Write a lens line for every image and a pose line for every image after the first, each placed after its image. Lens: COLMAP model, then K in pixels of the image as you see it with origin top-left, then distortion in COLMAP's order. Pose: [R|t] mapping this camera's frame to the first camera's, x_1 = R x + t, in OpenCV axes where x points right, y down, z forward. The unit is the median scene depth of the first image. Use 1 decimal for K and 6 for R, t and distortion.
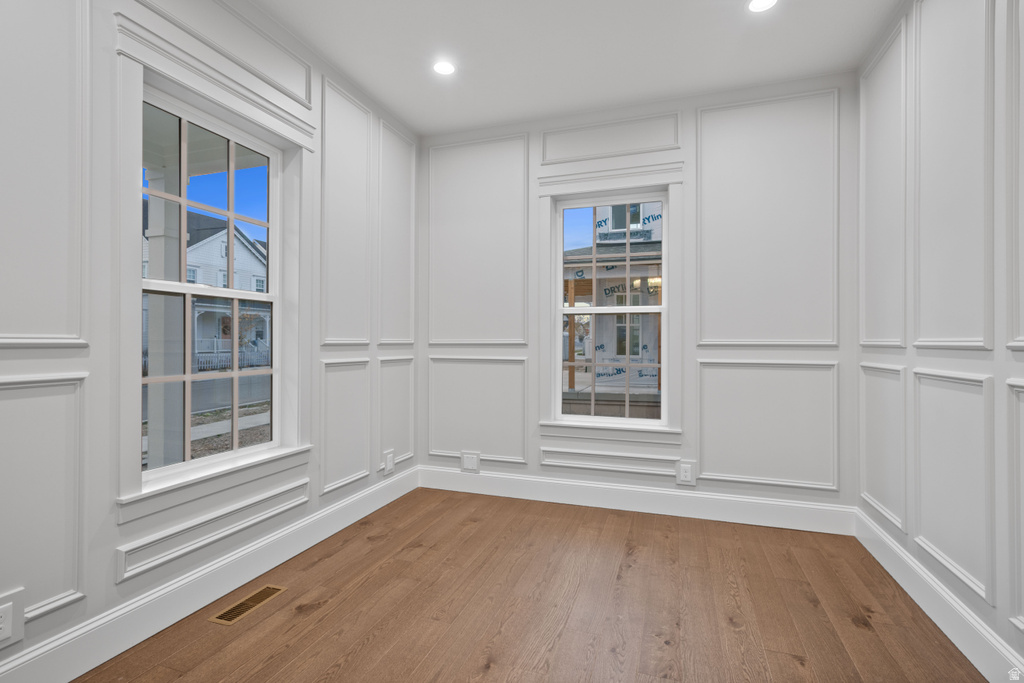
lens RADIAL K [[483.0, 0, 512.0], [0, 483.0, 341.5], [0, 0, 1]] dist [0.008909, 0.001211]
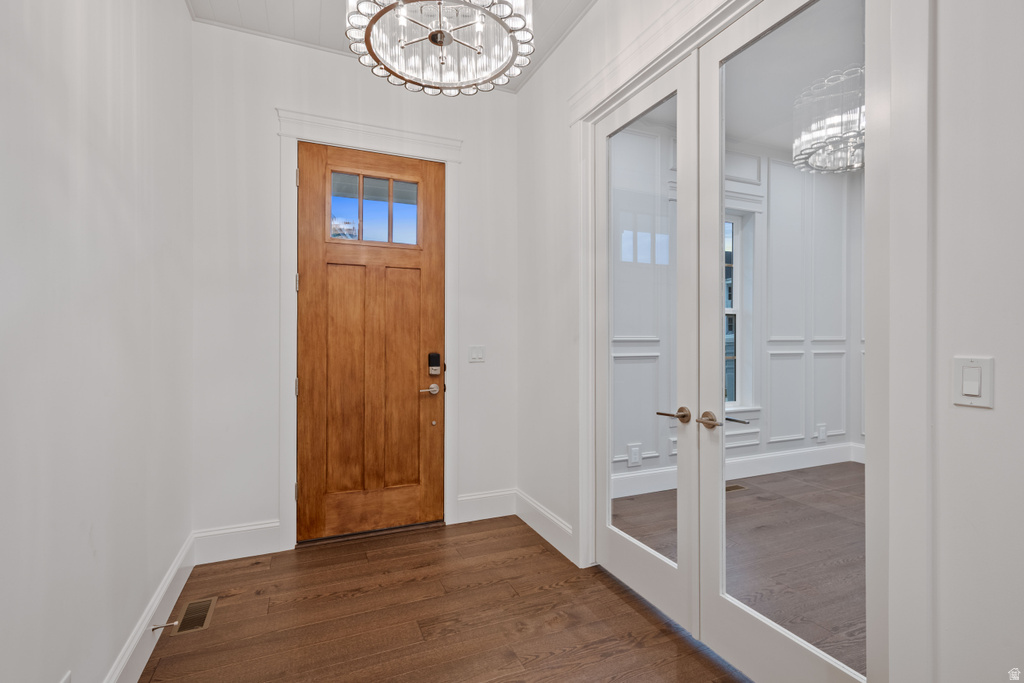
lens RADIAL K [[483.0, 0, 512.0], [0, 483.0, 341.5], [0, 0, 1]] dist [0.008909, 0.001211]
pose [[0.676845, -0.002532, -0.736122, 0.171725], [0.004176, 0.999991, 0.000400, 0.004587], [0.736114, -0.003344, 0.676849, -0.594683]]
